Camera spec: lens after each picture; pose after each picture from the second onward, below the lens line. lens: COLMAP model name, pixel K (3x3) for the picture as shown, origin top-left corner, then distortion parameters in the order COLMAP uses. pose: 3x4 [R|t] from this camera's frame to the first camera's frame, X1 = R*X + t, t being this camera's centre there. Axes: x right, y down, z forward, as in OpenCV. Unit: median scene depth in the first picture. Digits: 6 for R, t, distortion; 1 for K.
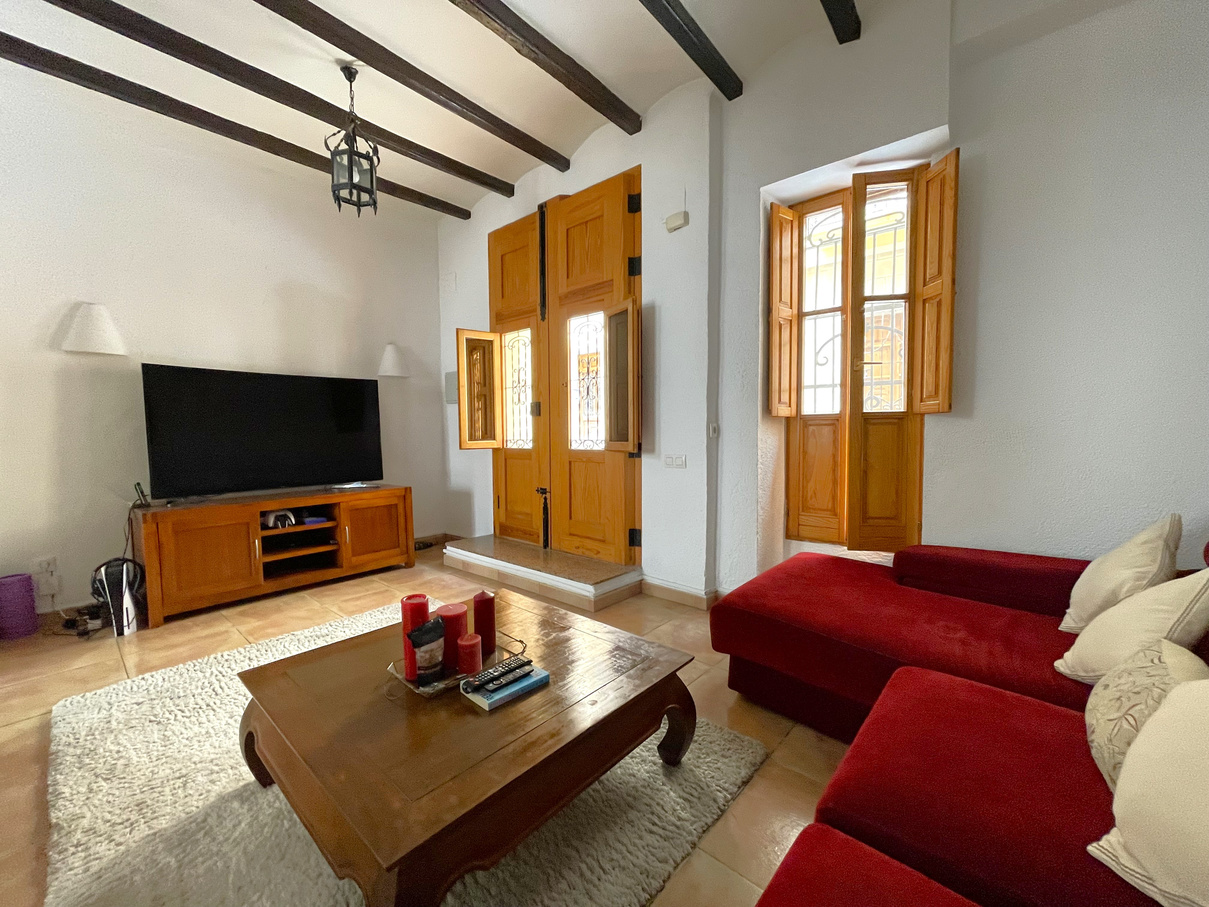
lens RADIAL K [[486.5, 0, 599.6], [0, 486.5, 452.8], [0, 0, 1]] dist [0.000931, 0.000000]
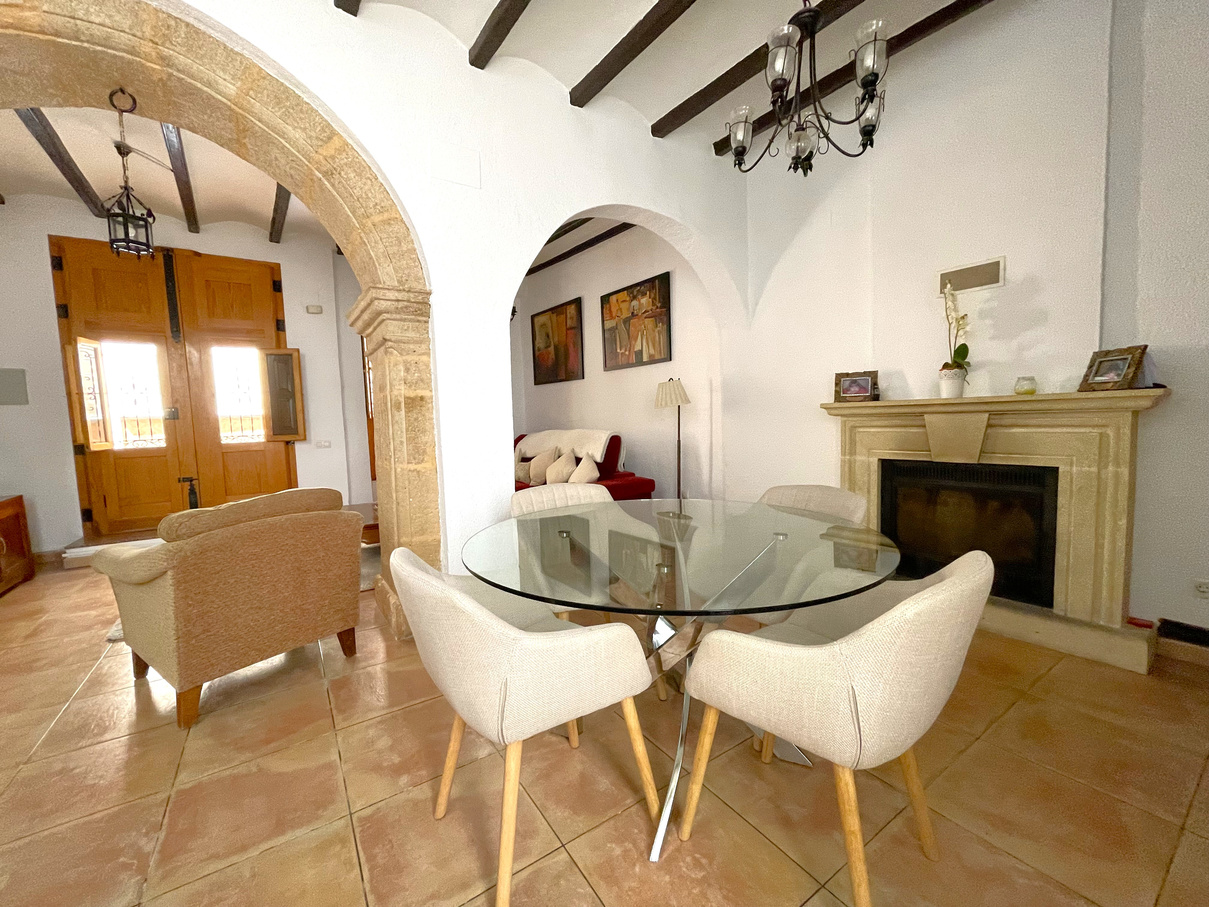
lens RADIAL K [[486.5, 0, 599.6], [0, 486.5, 452.8], [0, 0, 1]] dist [0.000931, 0.000000]
pose [[0.256703, -0.070662, 0.963904, -1.155403], [0.074373, 0.995811, 0.053195, 0.024861], [-0.963625, 0.058033, 0.260883, -0.381325]]
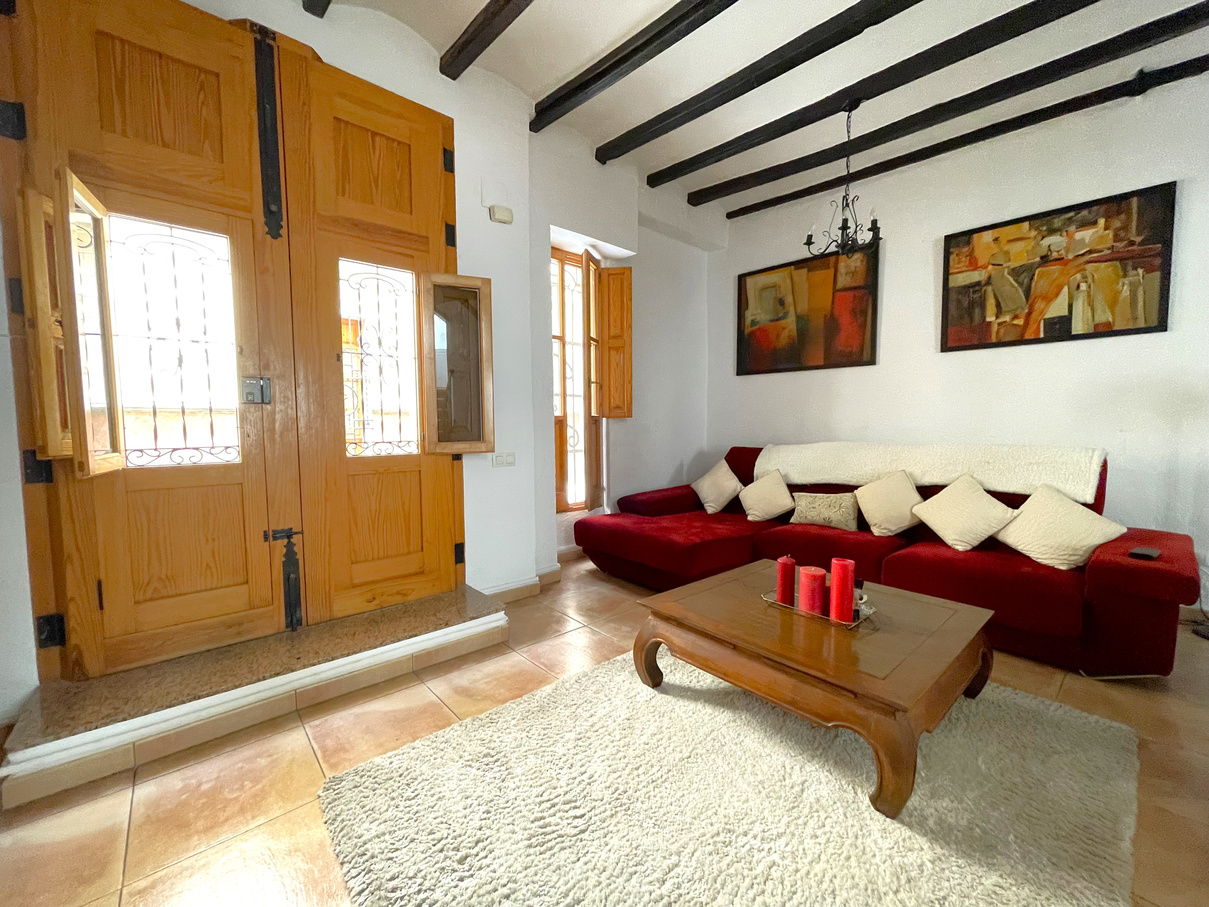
lens RADIAL K [[486.5, 0, 604.5], [0, 486.5, 453.5], [0, 0, 1]] dist [-0.007374, -0.000042]
pose [[0.124158, -0.049002, 0.991052, -0.703306], [0.052559, 0.997703, 0.042746, -0.023101], [-0.990870, 0.046781, 0.126448, 0.605076]]
